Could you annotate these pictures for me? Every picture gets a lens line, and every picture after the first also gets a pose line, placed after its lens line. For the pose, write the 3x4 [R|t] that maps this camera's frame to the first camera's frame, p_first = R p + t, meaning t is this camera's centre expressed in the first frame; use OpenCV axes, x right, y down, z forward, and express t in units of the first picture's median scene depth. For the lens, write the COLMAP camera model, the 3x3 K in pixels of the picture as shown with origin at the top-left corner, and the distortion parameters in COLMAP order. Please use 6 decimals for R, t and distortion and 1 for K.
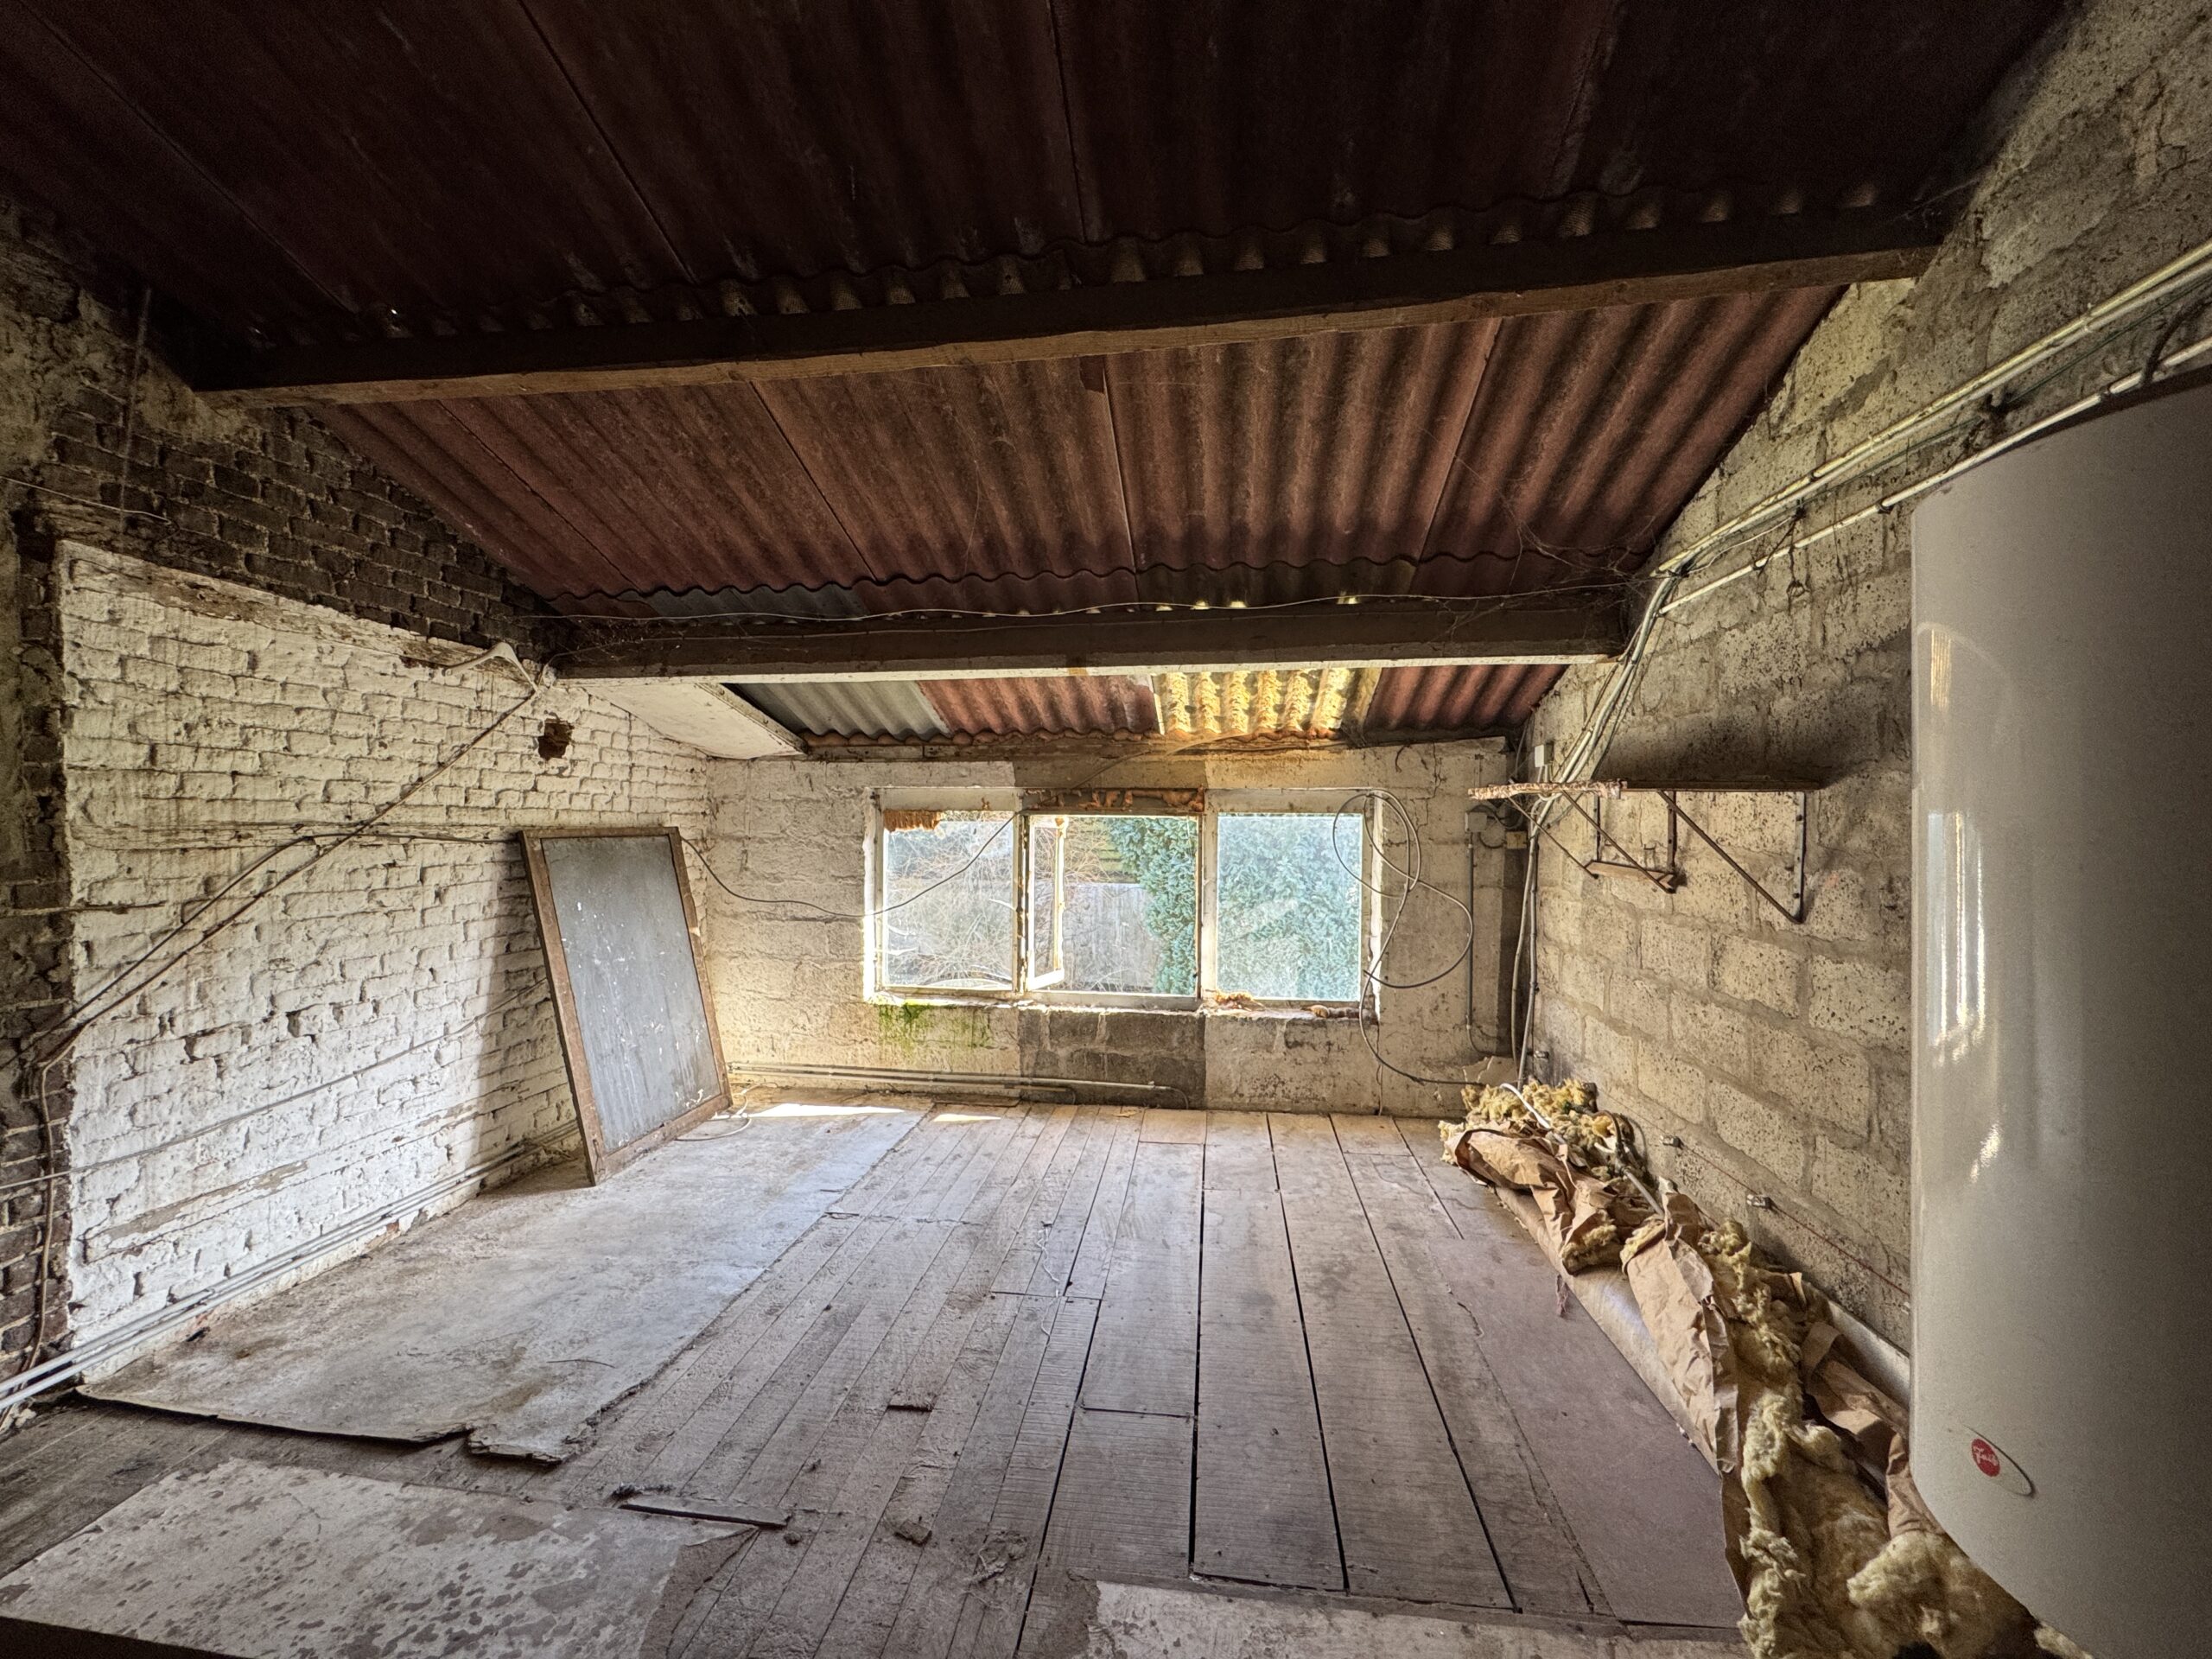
lens RADIAL K [[882.1, 0, 1103.4], [0, 882.1, 831.2], [0, 0, 1]] dist [-0.002476, -0.000536]
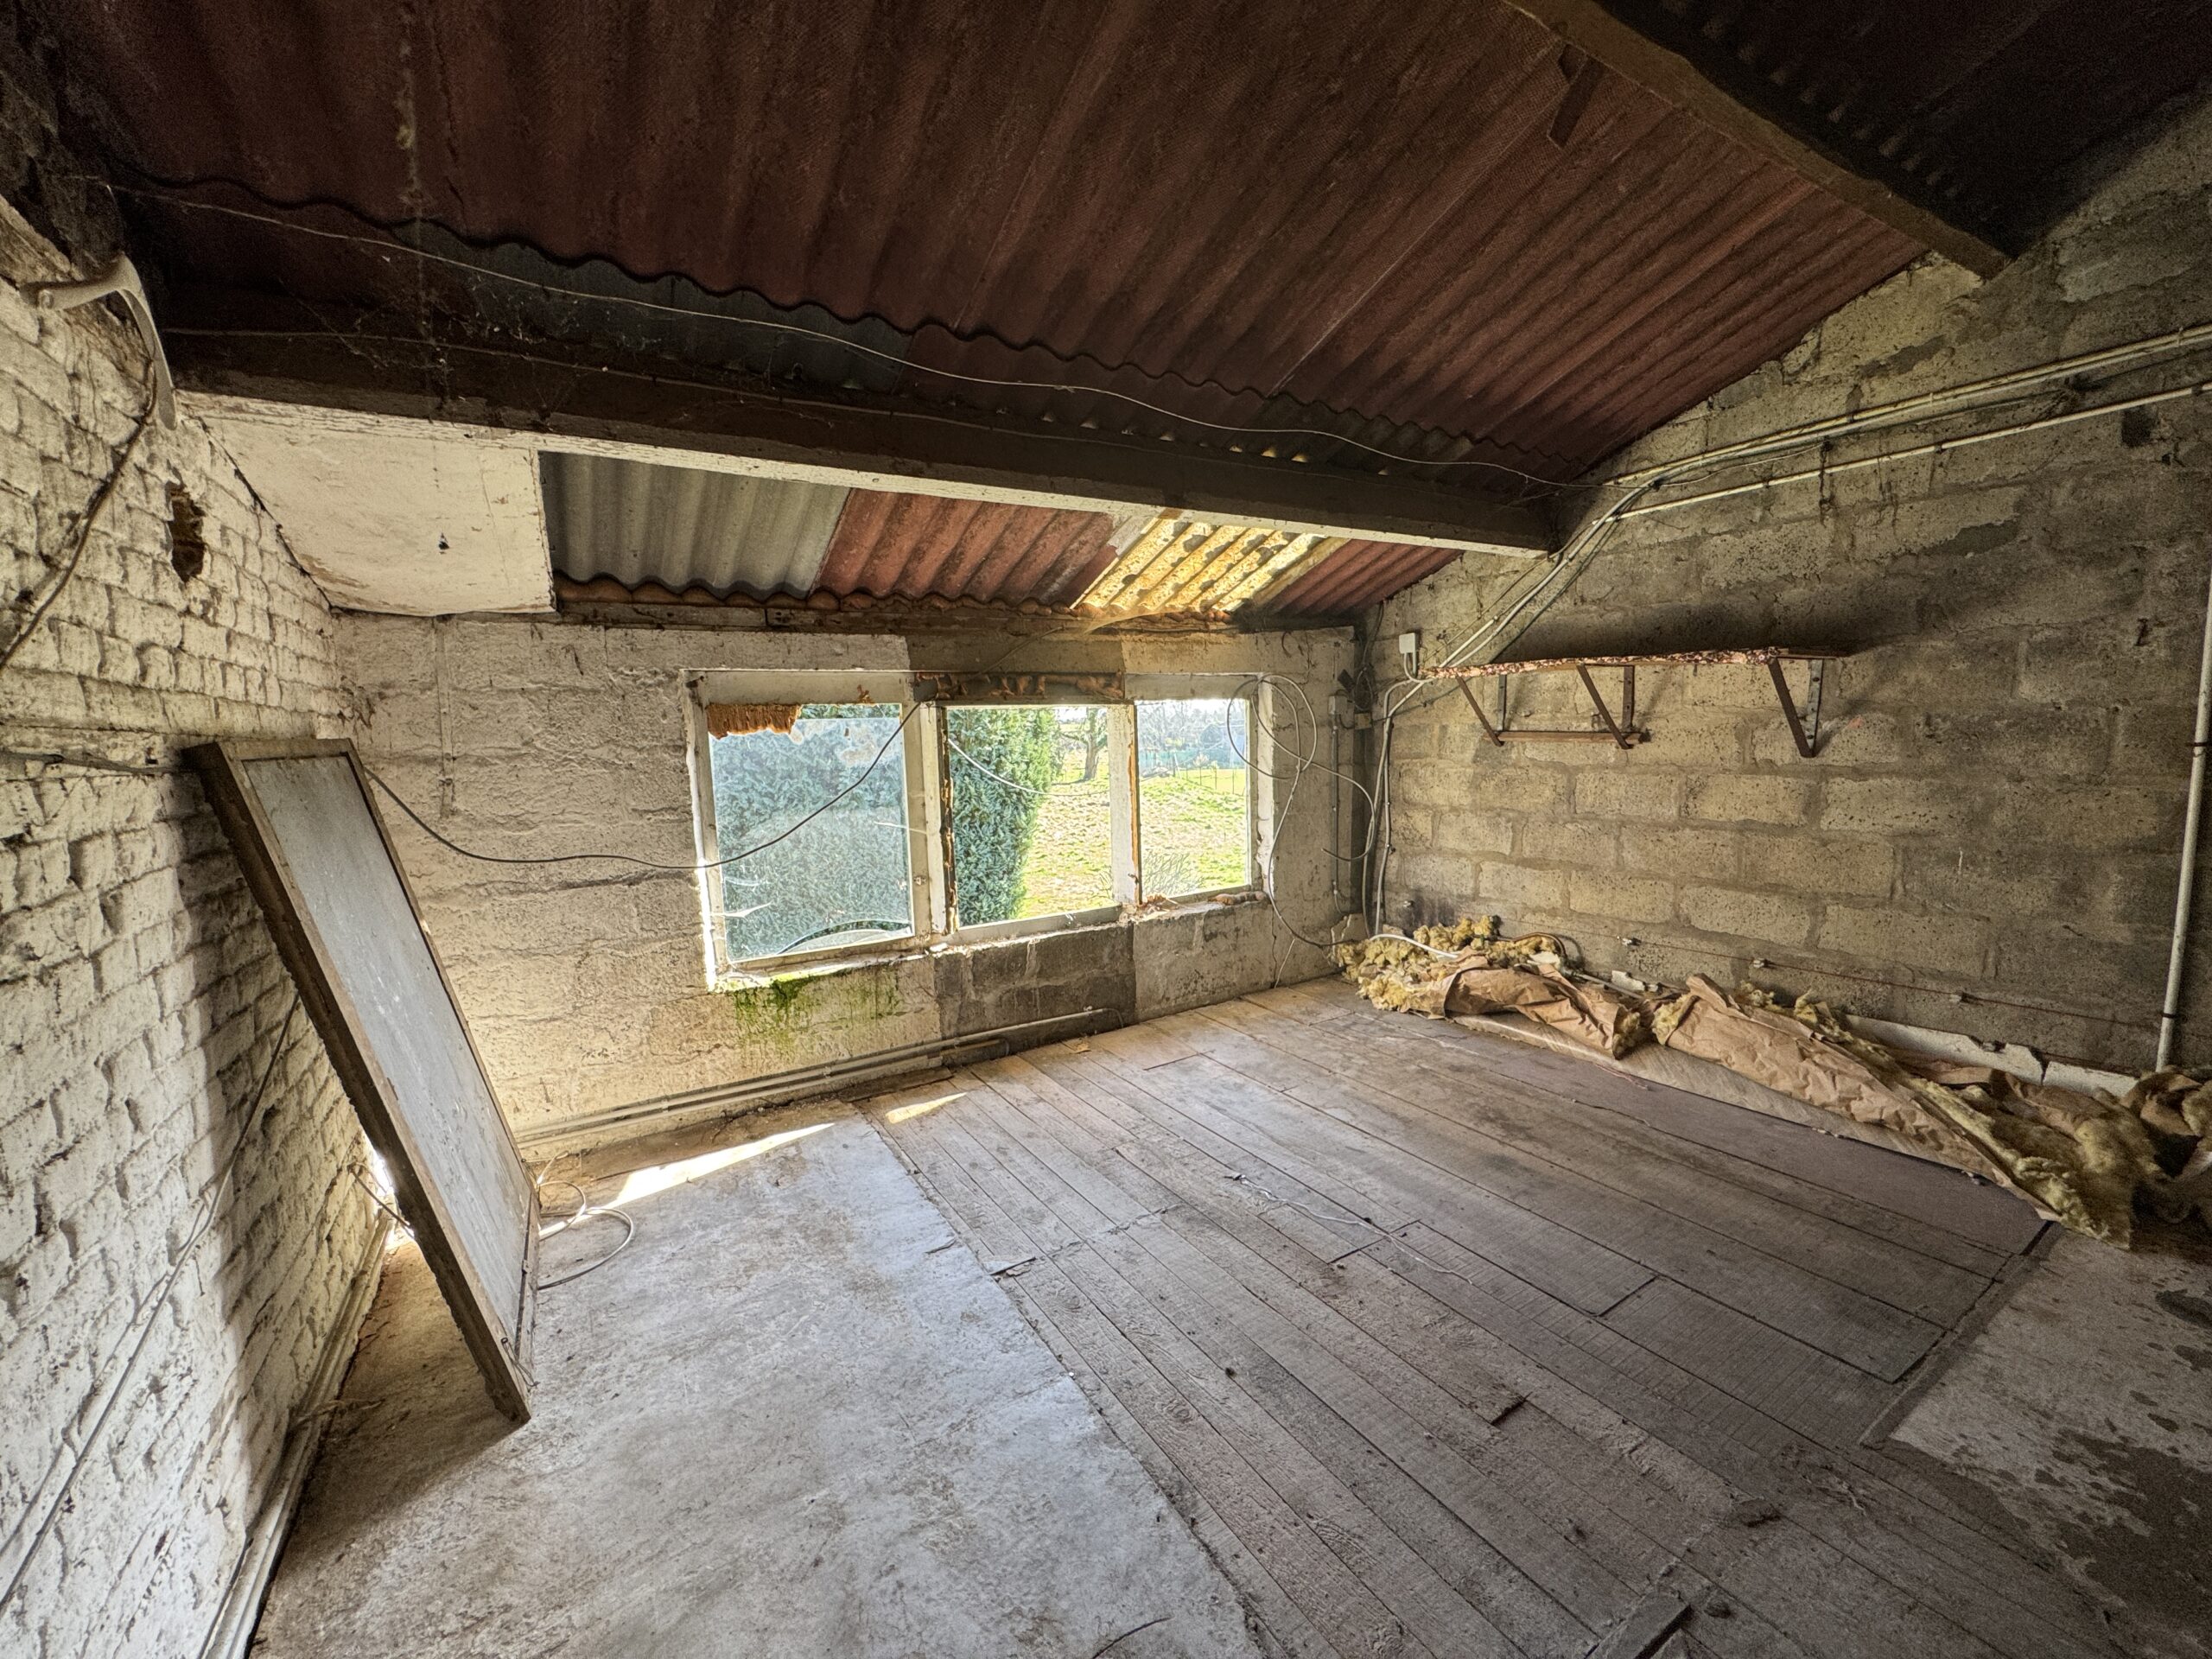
lens RADIAL K [[882.1, 0, 1103.4], [0, 882.1, 831.2], [0, 0, 1]] dist [-0.002476, -0.000536]
pose [[0.775873, -0.102952, 0.622432, -0.475576], [0.042234, 0.992858, 0.111577, 0.009866], [-0.629473, -0.060282, 0.774680, 0.318266]]
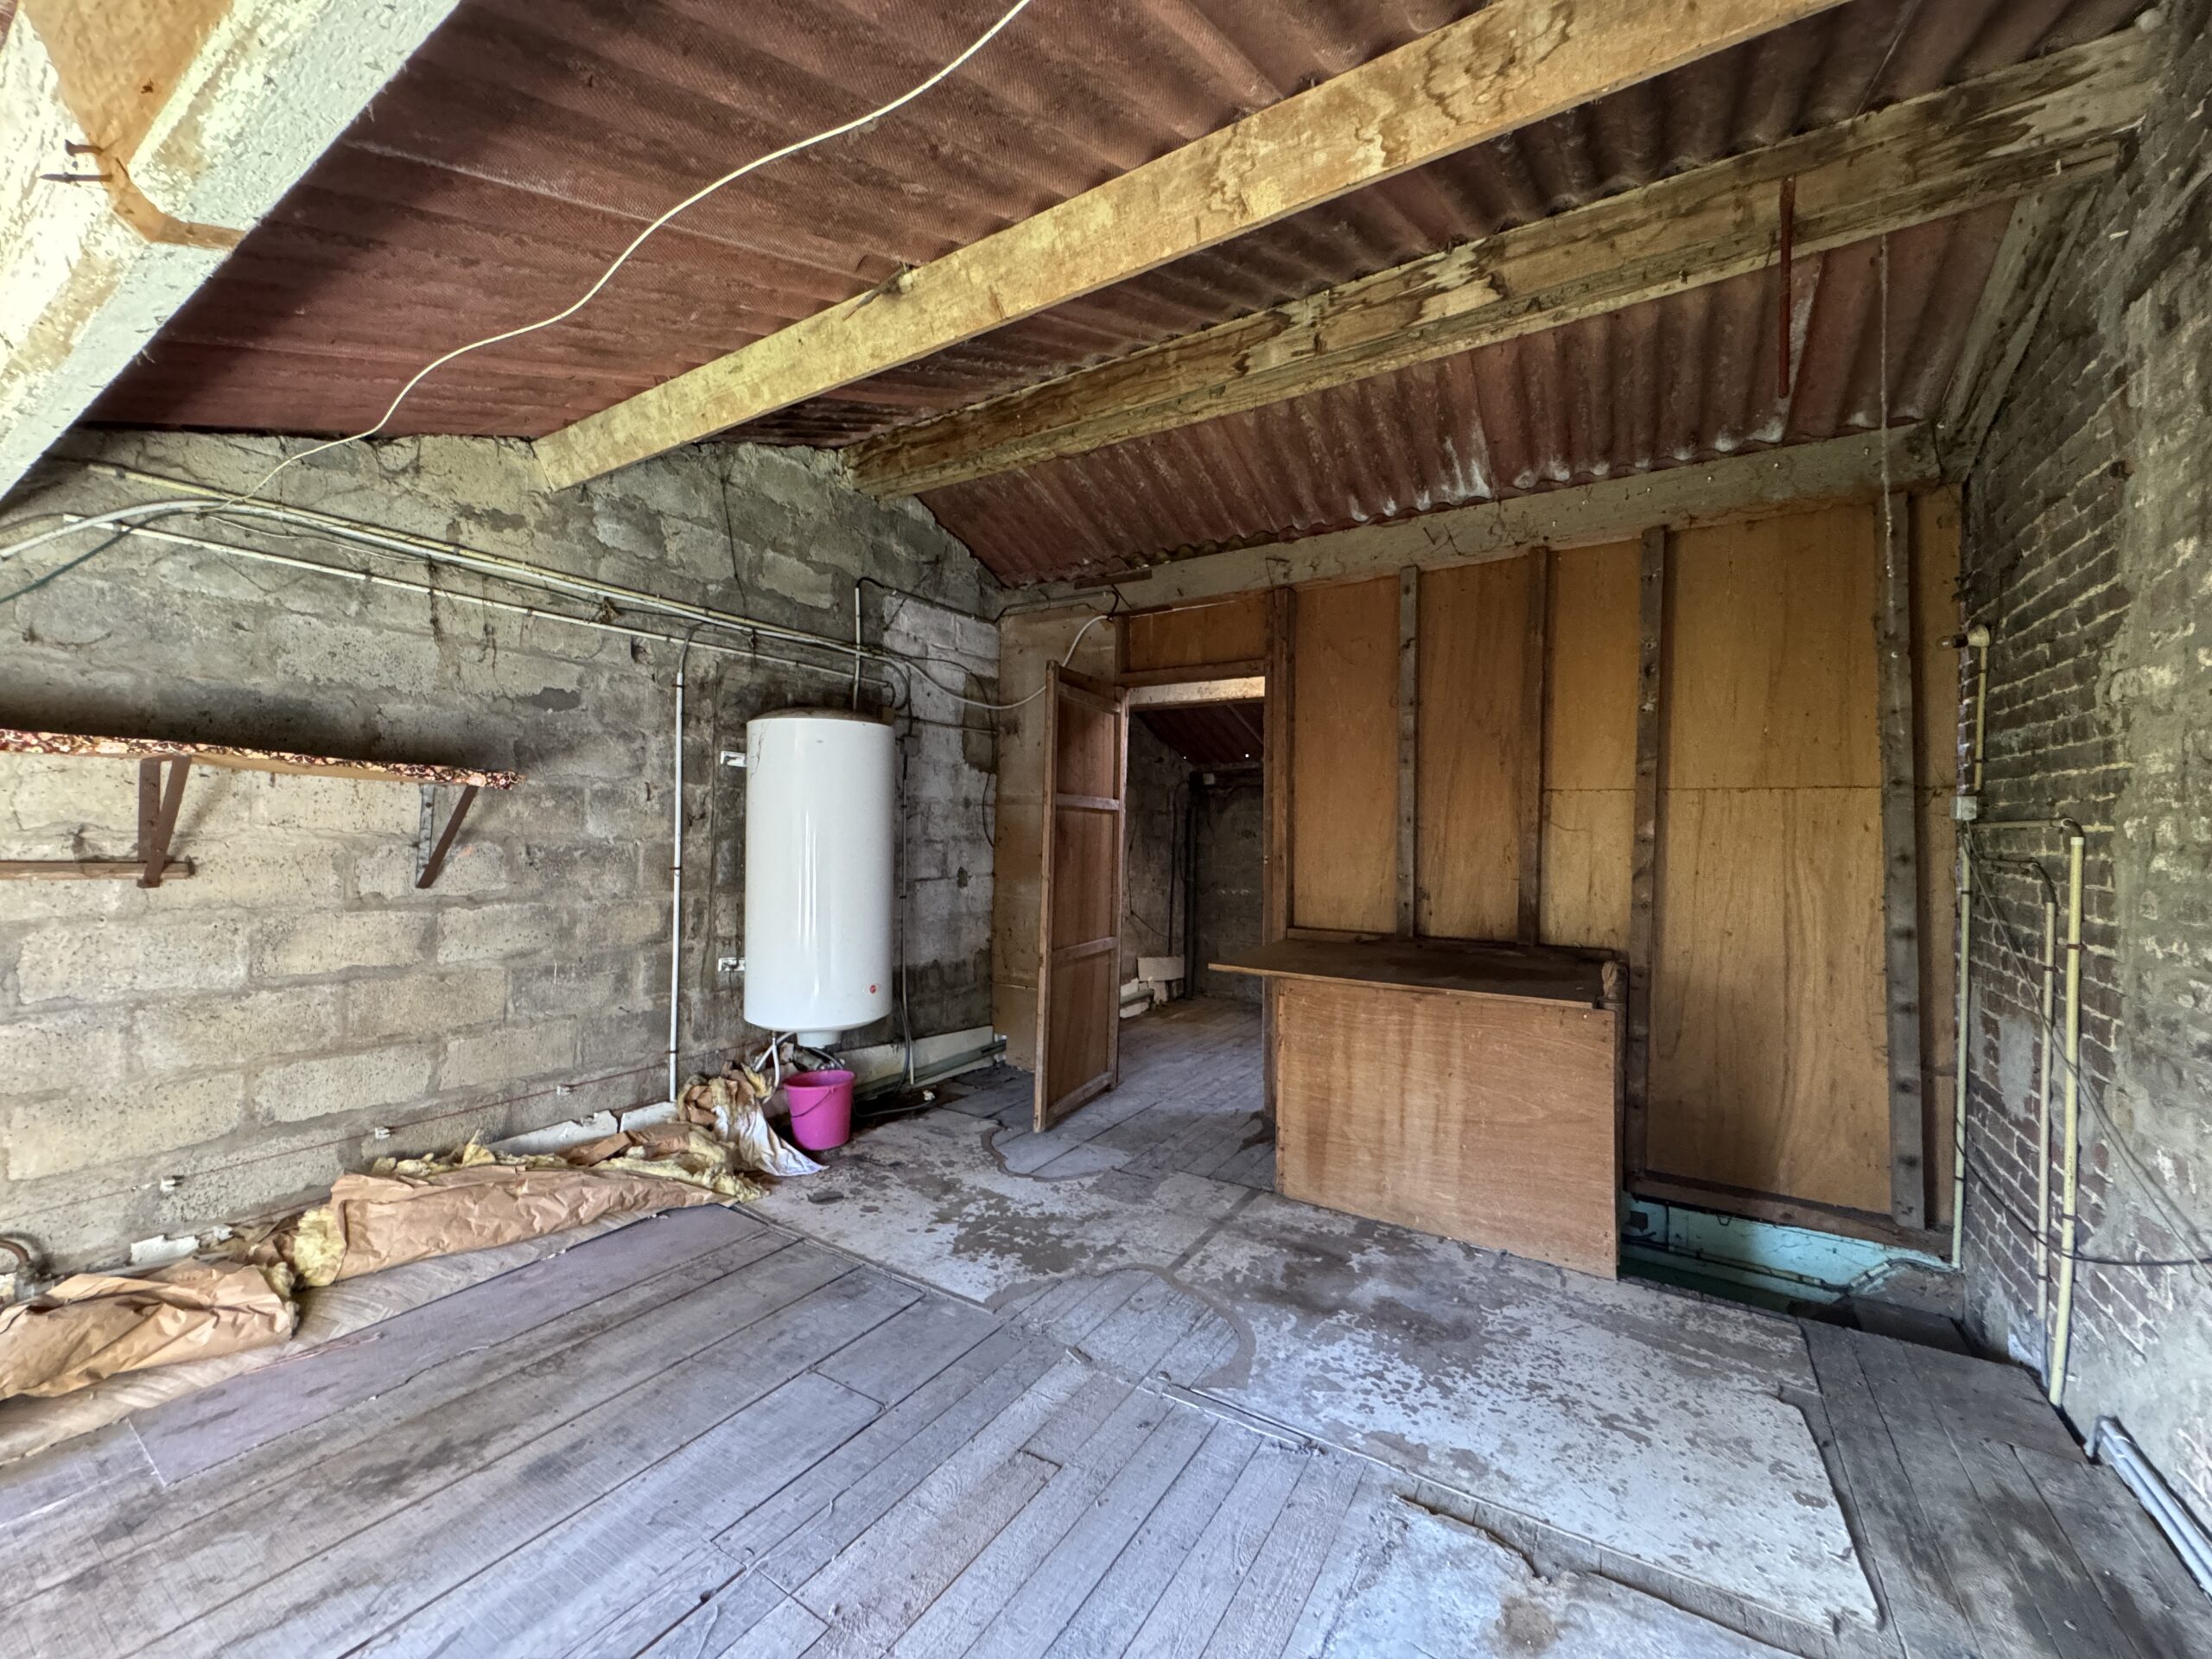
lens RADIAL K [[882.1, 0, 1103.4], [0, 882.1, 831.2], [0, 0, 1]] dist [-0.002476, -0.000536]
pose [[-0.910954, -0.015017, 0.412235, -0.319557], [-0.014606, 0.999885, 0.004147, 0.001676], [-0.412250, -0.002243, -0.911068, 0.895584]]
